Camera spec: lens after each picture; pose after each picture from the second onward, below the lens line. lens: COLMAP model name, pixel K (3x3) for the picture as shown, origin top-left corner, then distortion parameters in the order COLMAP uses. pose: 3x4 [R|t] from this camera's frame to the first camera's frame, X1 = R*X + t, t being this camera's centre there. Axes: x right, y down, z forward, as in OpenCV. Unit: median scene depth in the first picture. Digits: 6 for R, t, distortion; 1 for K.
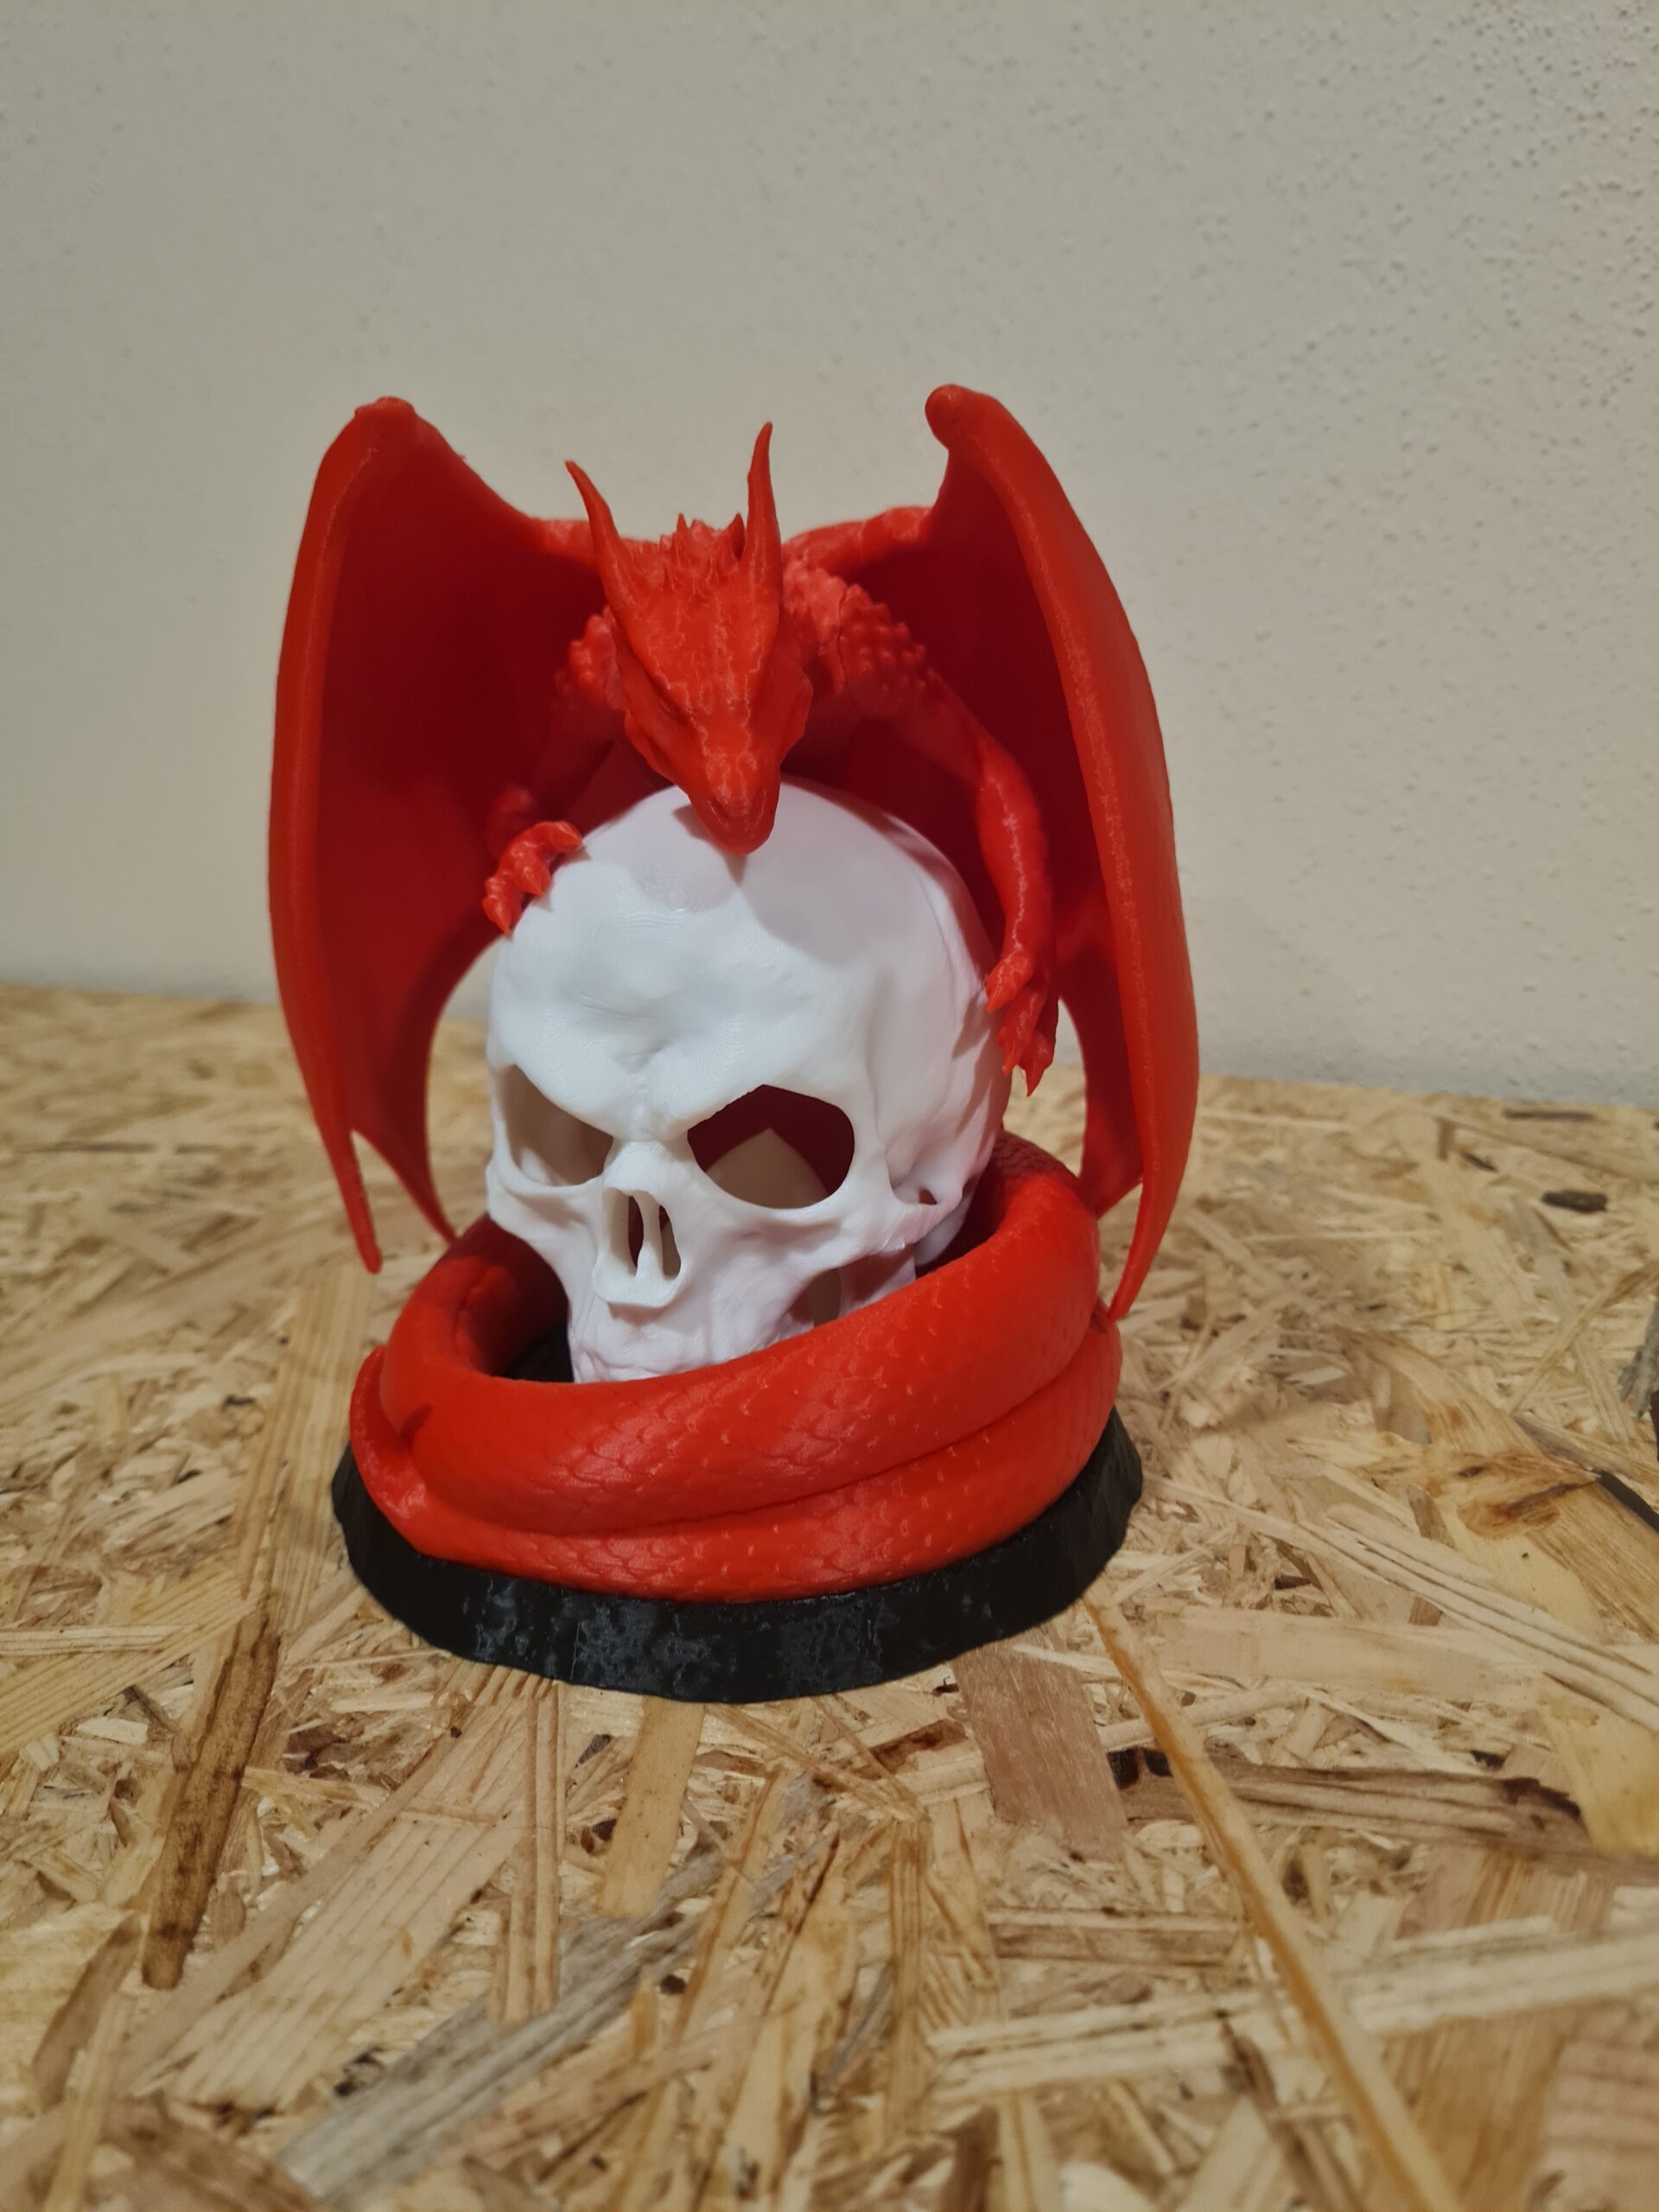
lens RADIAL K [[1736.8, 0, 829.5], [0, 1736.8, 1106.0], [0, 0, 1]] dist [0.007043, -0.005375]
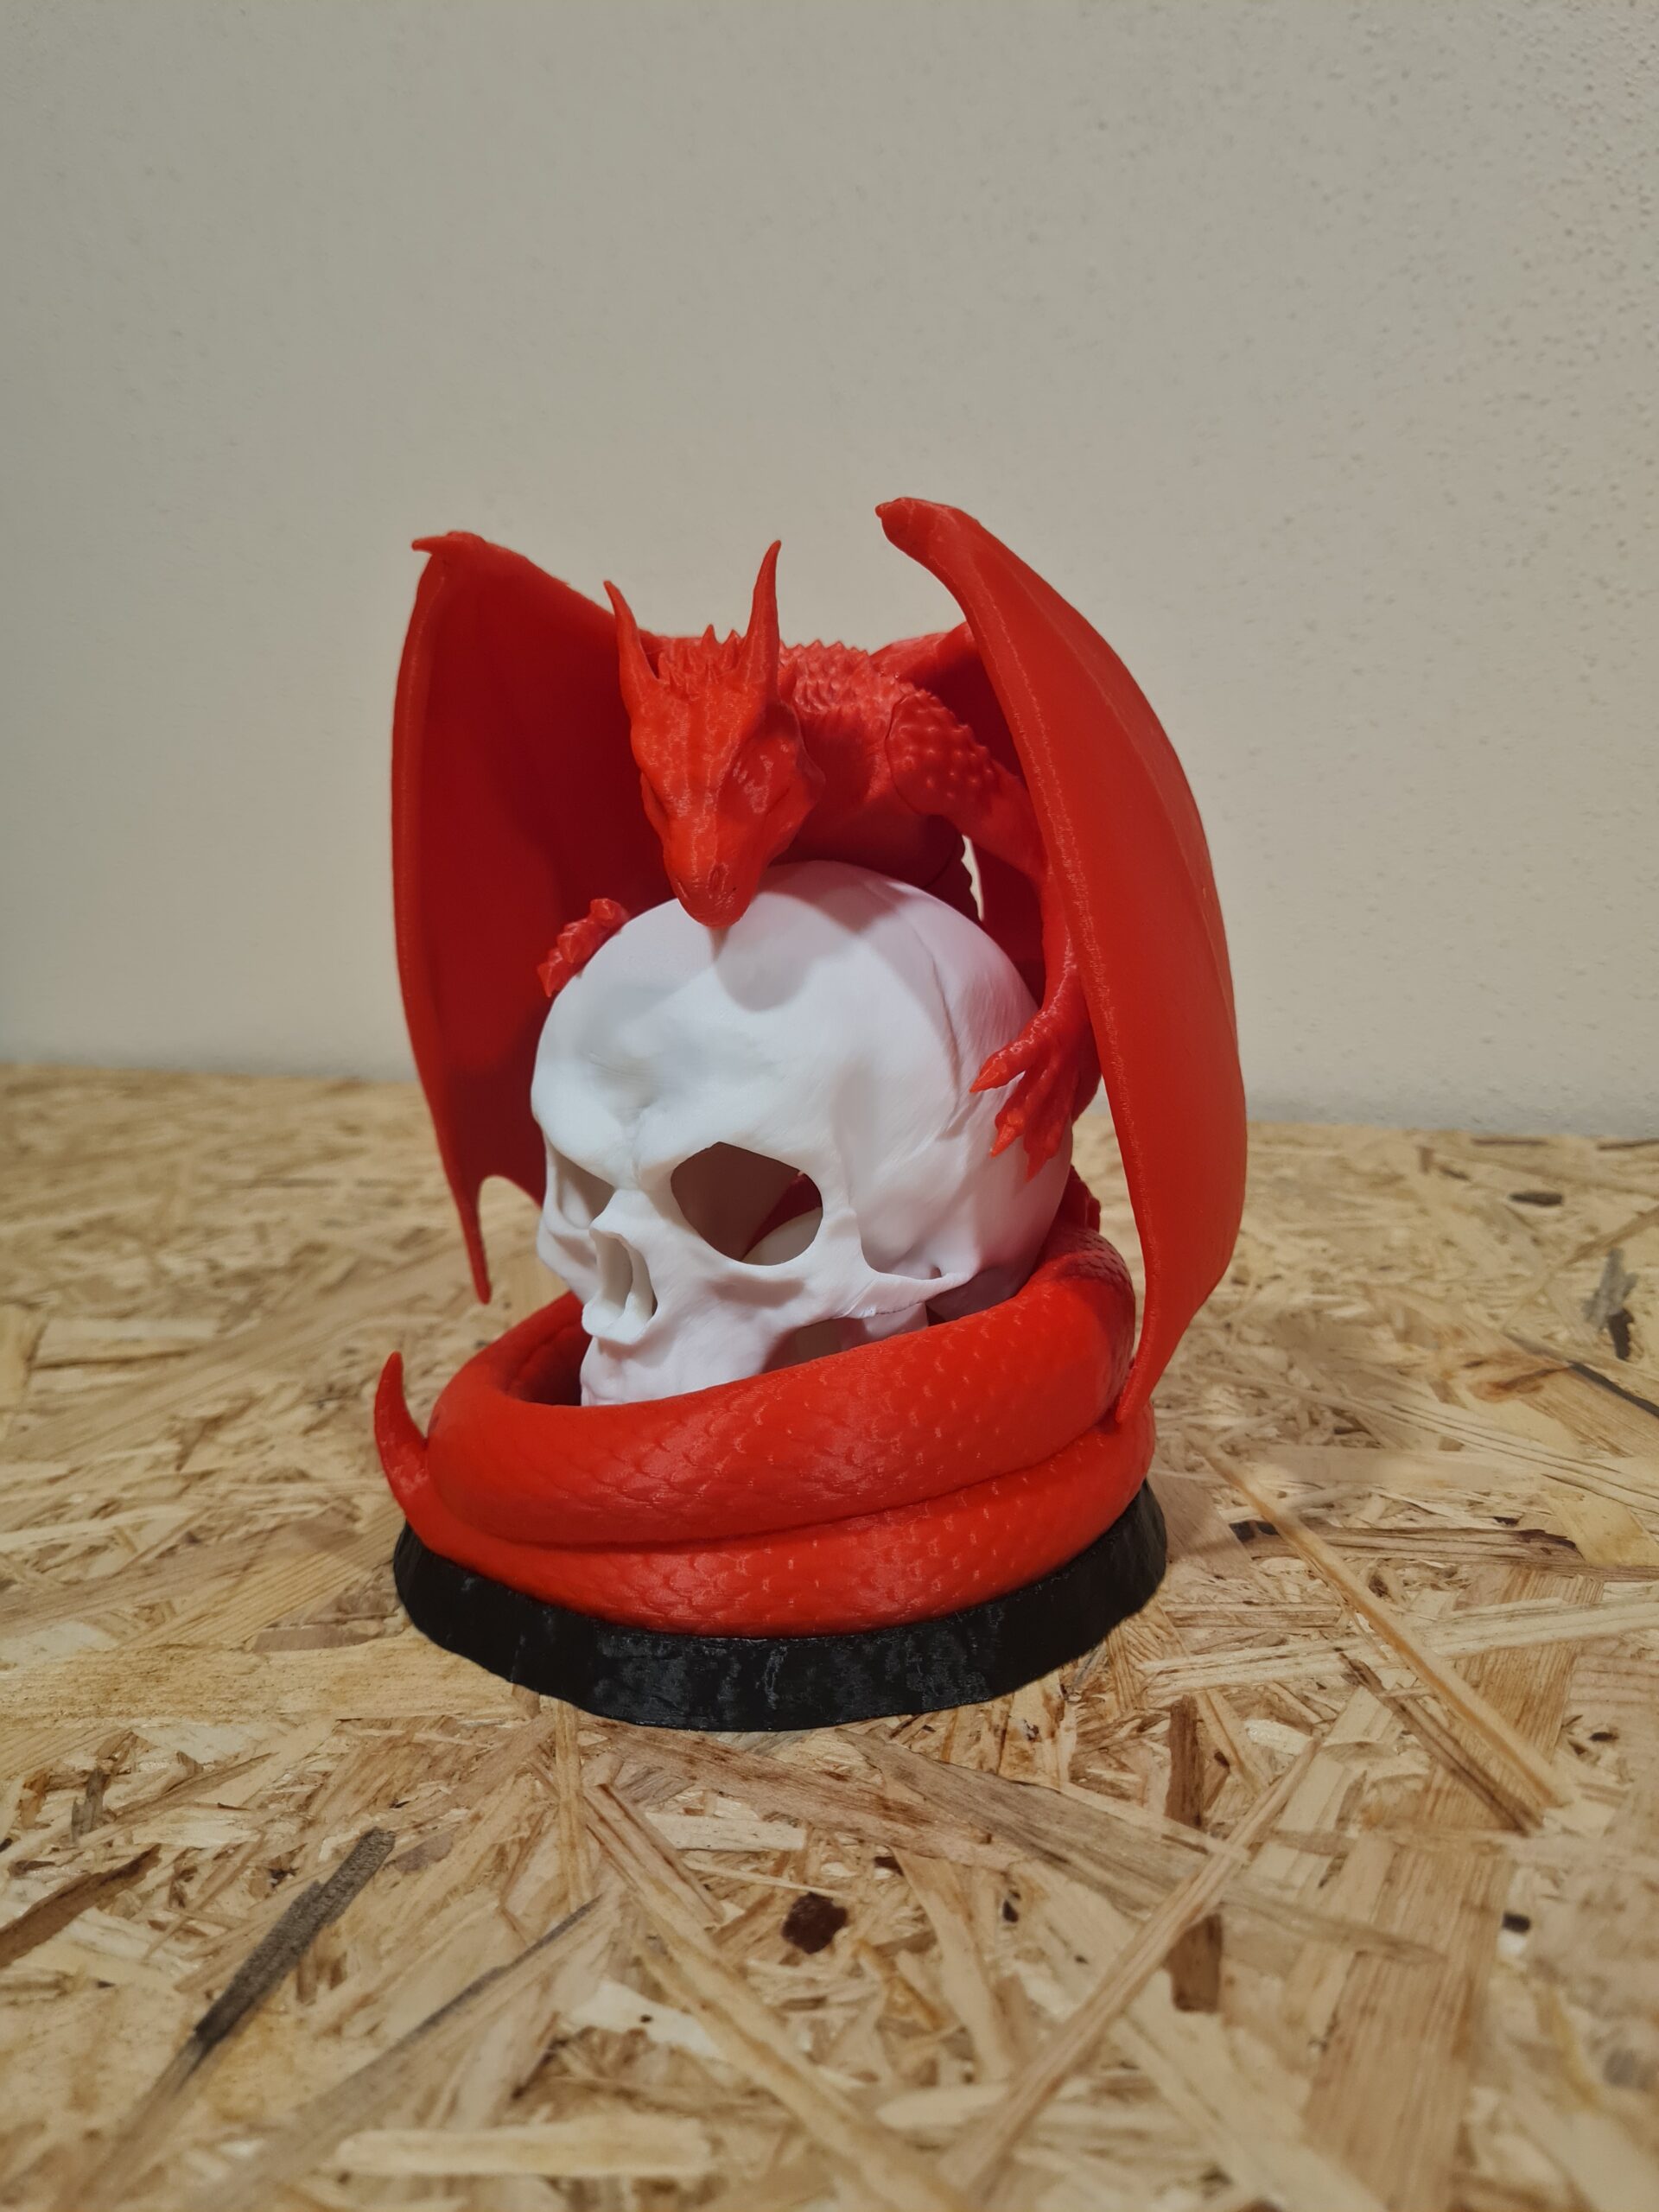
lens RADIAL K [[1736.8, 0, 829.5], [0, 1736.8, 1106.0], [0, 0, 1]] dist [0.007043, -0.005375]
pose [[0.999374, -0.012907, 0.032925, -0.133851], [0.015700, 0.996169, -0.086031, 0.110982], [-0.031688, 0.086494, 0.995748, -0.256497]]
